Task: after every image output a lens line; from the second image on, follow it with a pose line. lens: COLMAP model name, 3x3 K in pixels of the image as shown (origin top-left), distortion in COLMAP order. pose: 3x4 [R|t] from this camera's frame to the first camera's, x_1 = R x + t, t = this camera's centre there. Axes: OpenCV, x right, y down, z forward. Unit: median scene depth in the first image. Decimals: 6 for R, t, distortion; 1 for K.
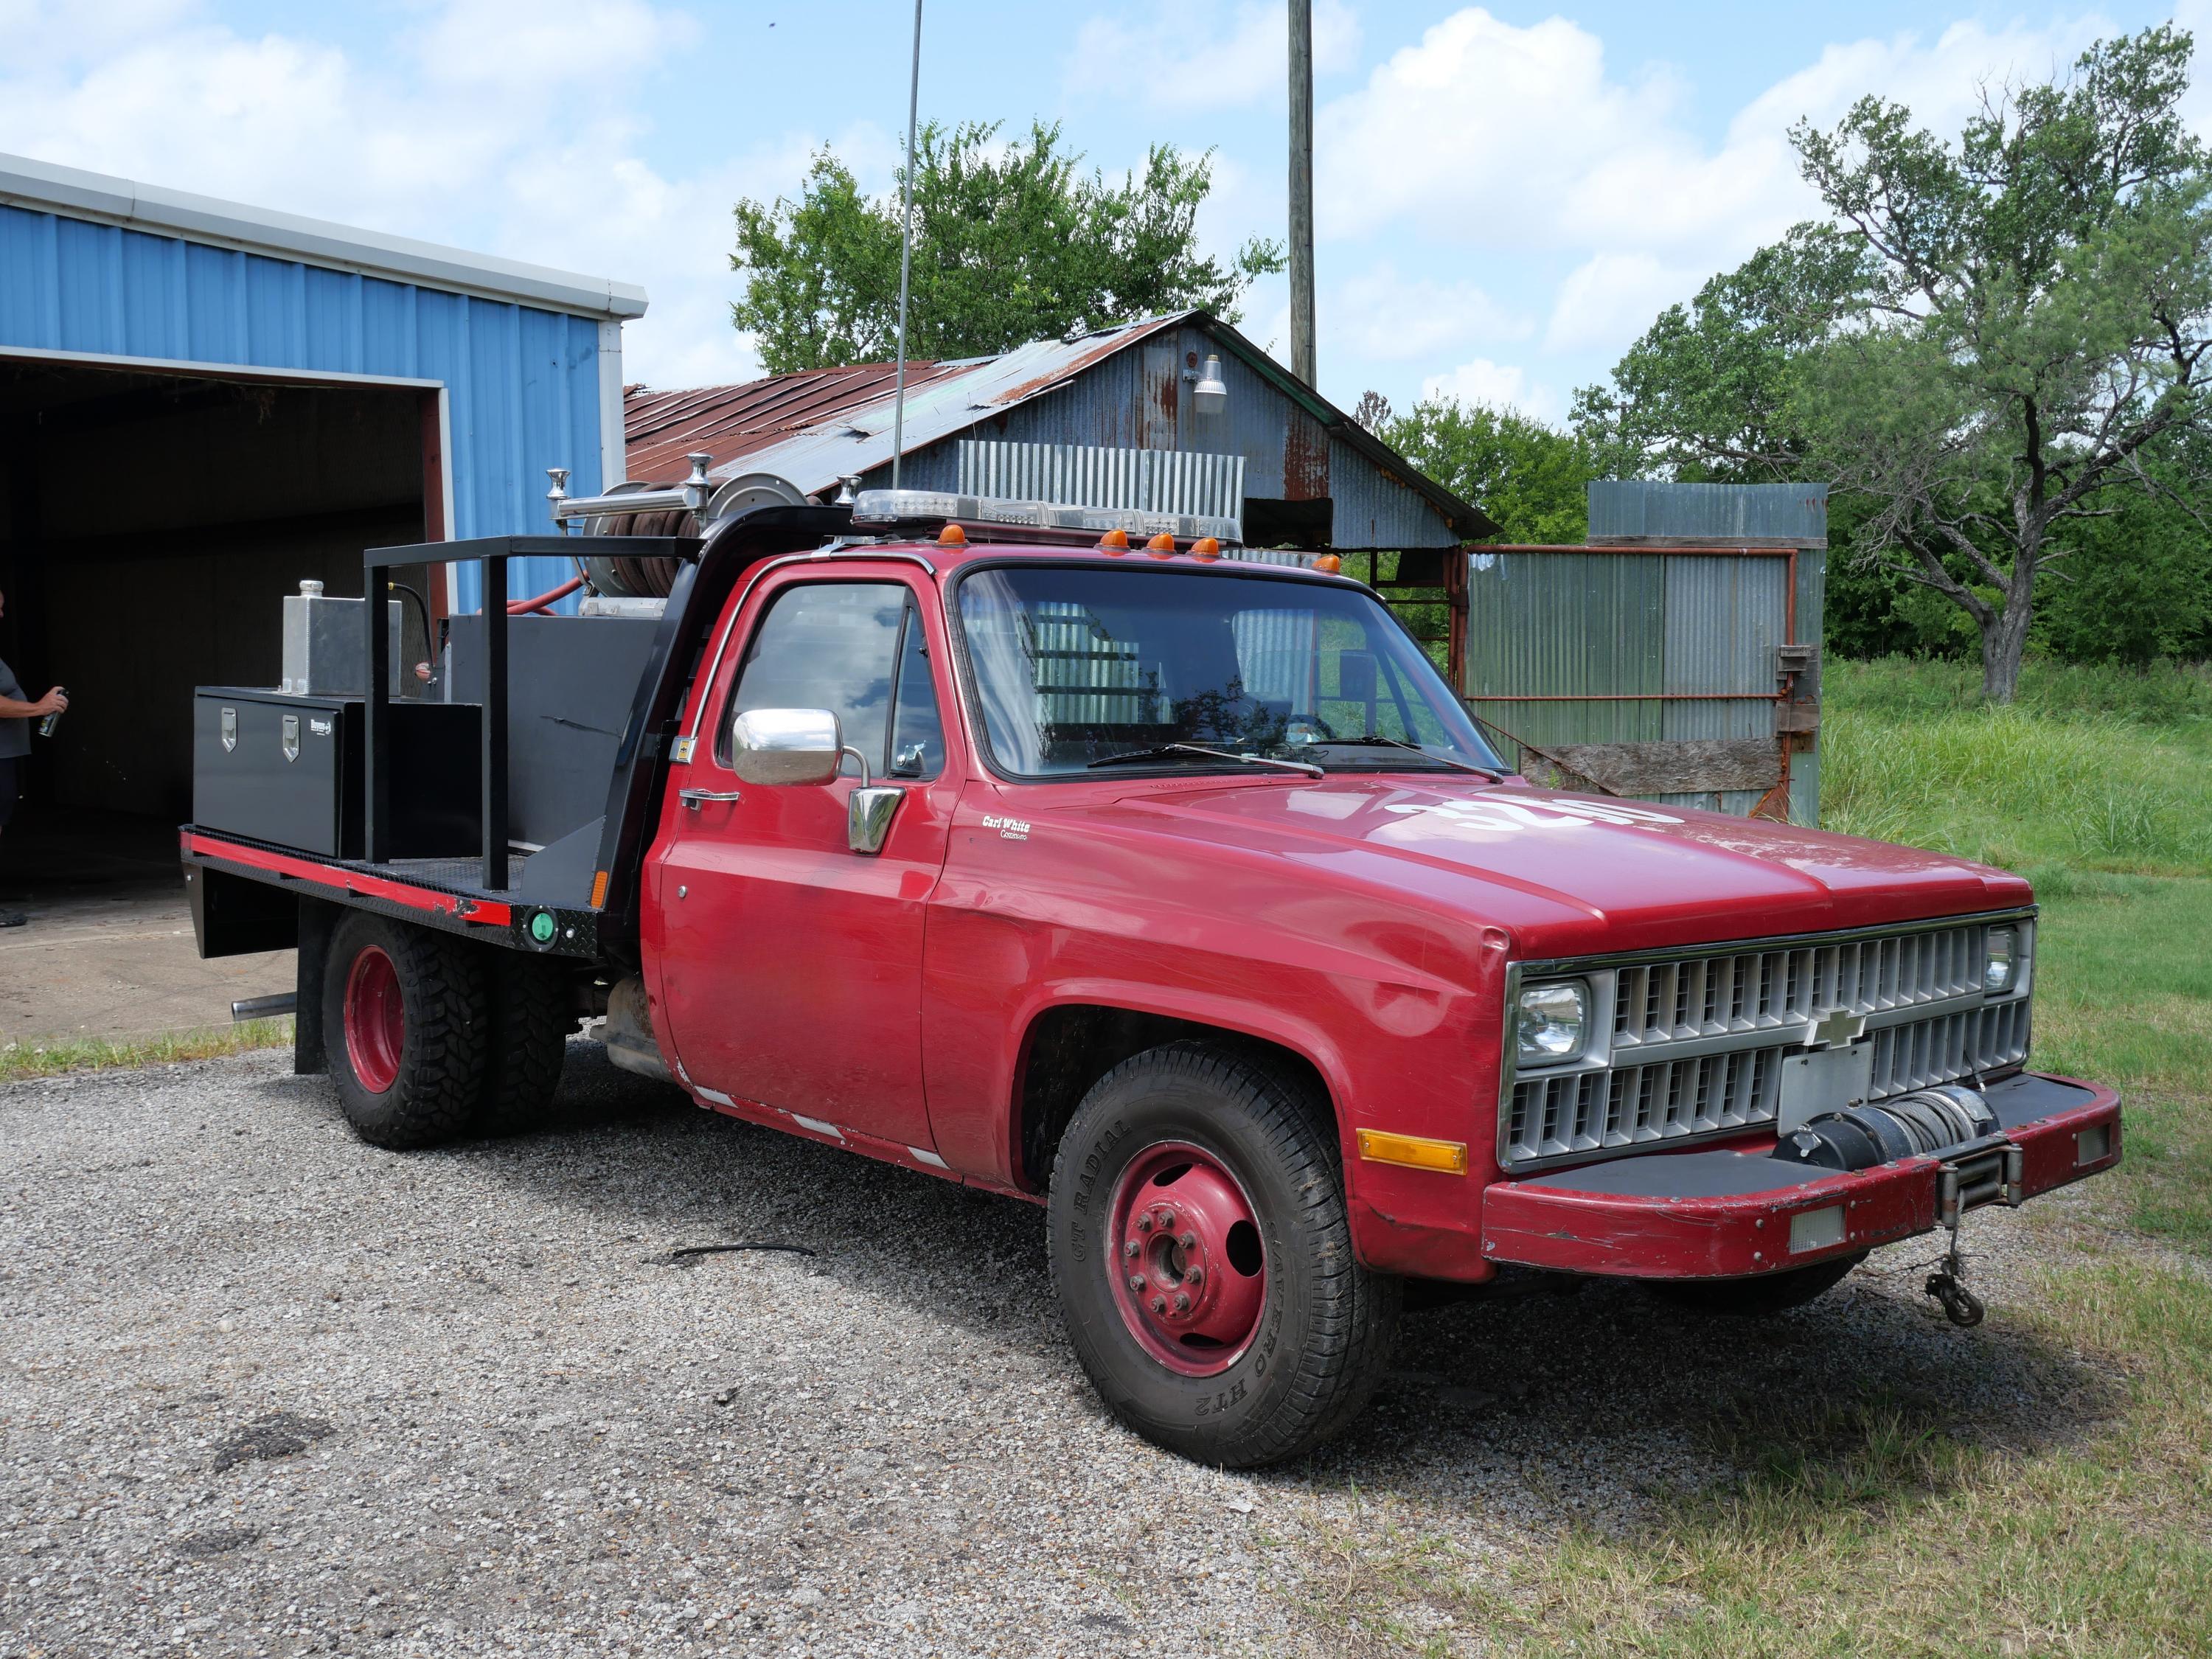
lens RADIAL K [[2246.0, 0, 1073.7], [0, 2246.0, 838.0], [0, 0, 1]] dist [-0.012803, -0.002993]
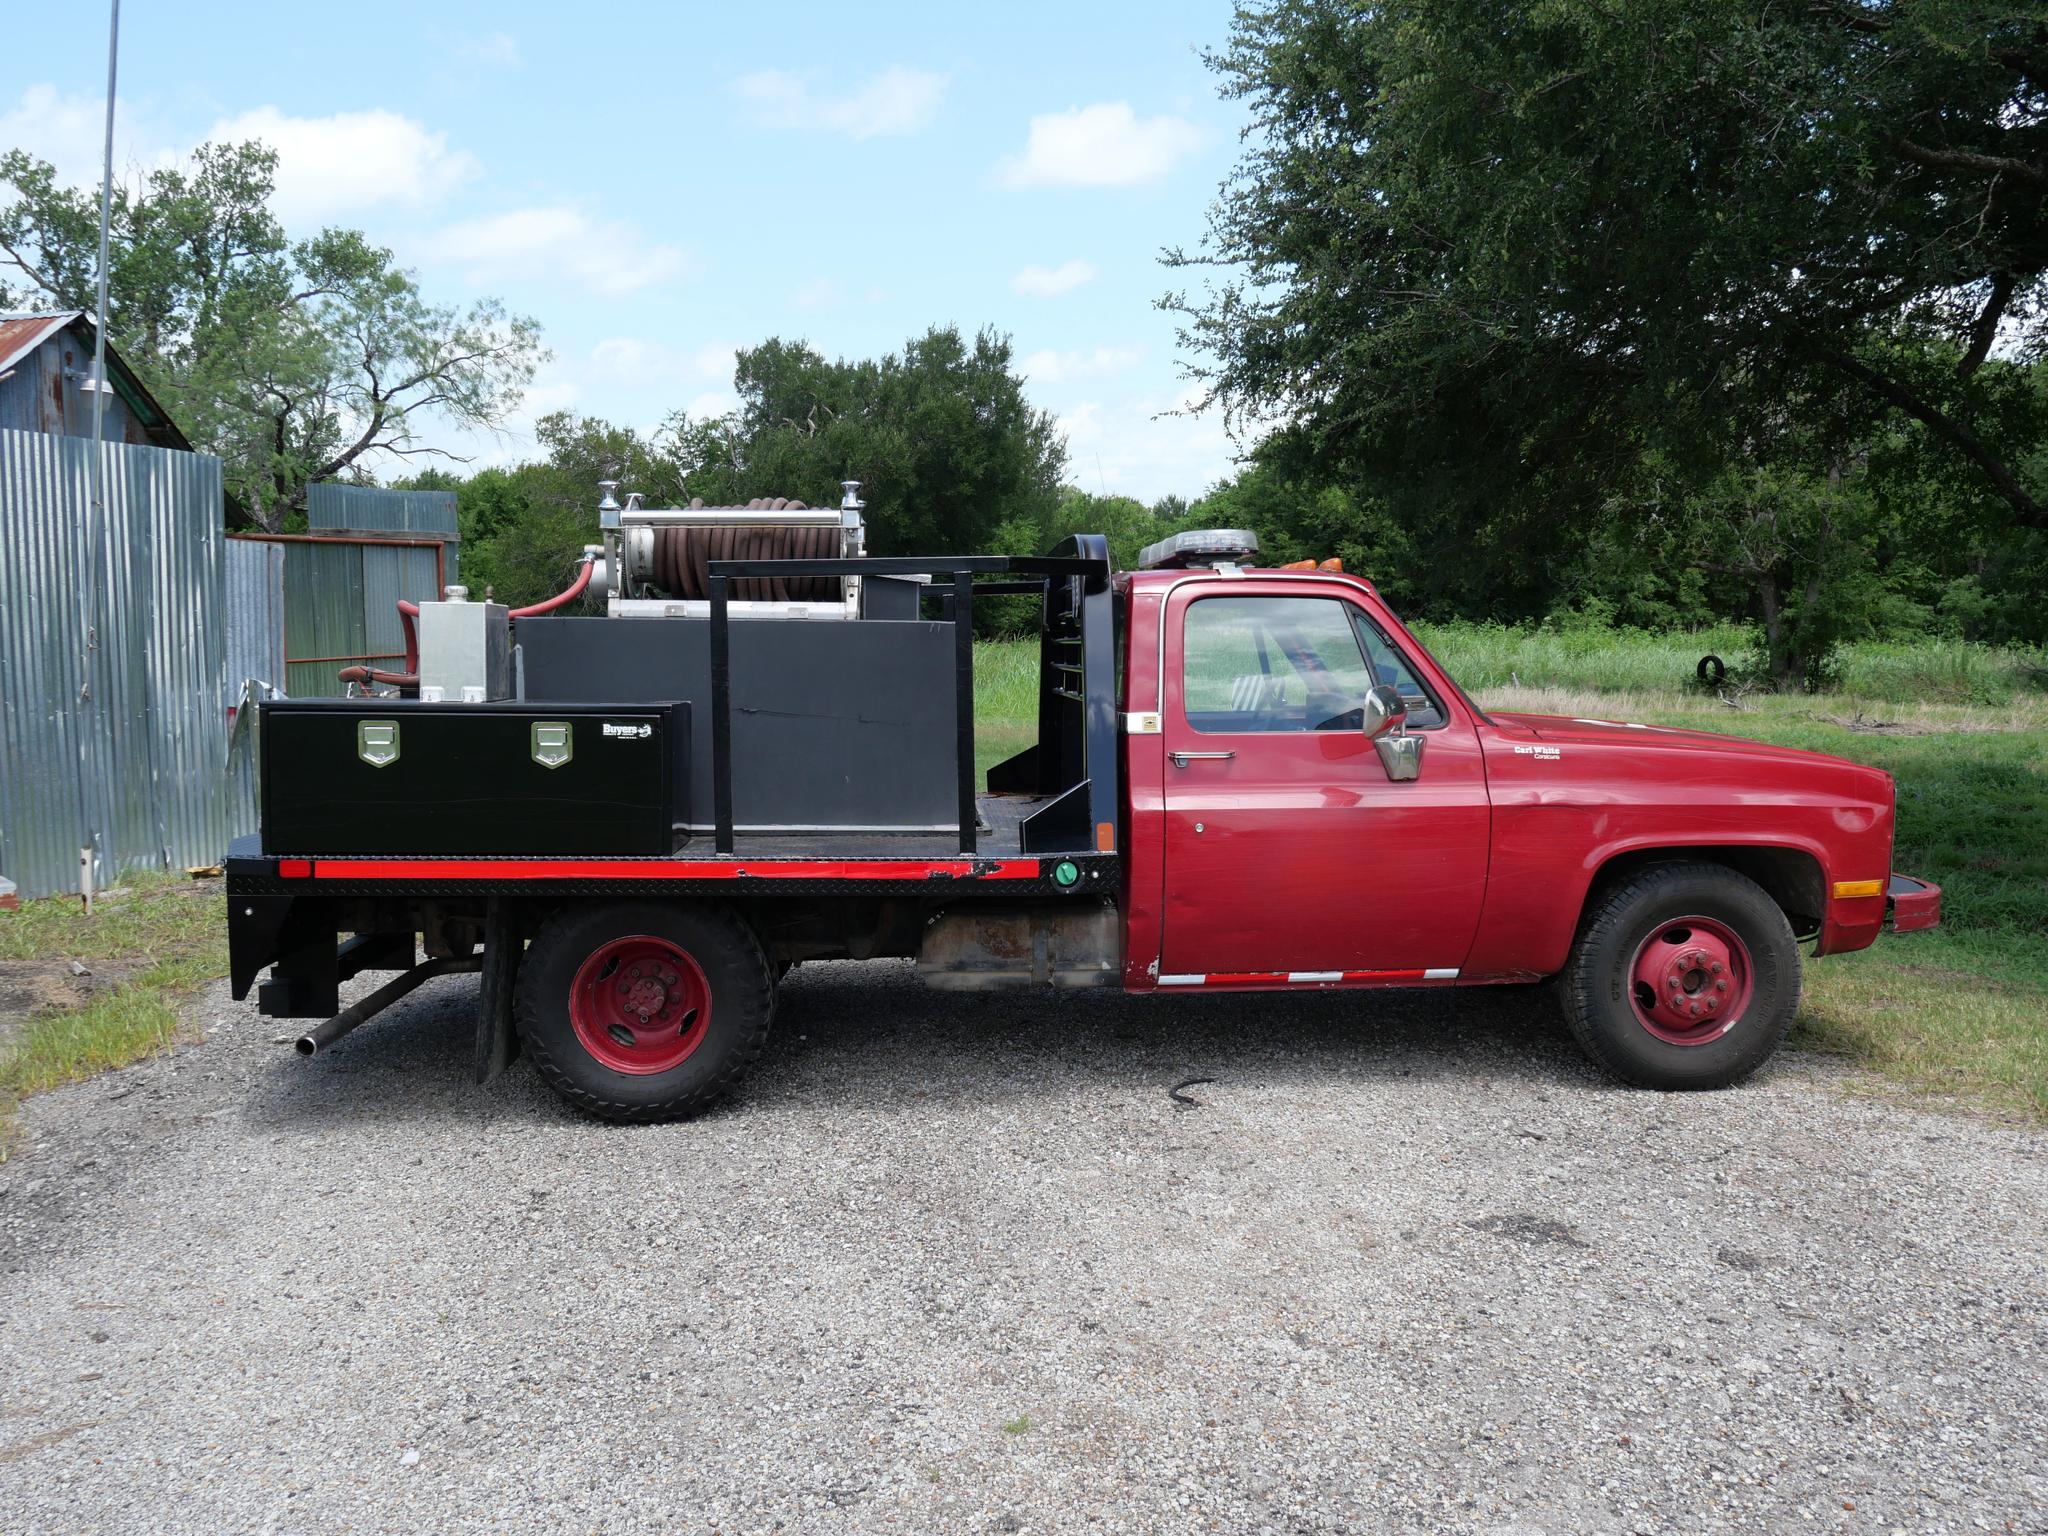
lens RADIAL K [[1708.5, 0, 1024.0], [0, 1708.5, 768.0], [0, 0, 1]] dist [-0.015088, 0.005271]
pose [[0.600695, -0.084931, 0.794954, -0.281495], [0.076465, 0.995886, 0.048618, -0.018715], [-0.795813, 0.031582, 0.604718, 0.125288]]
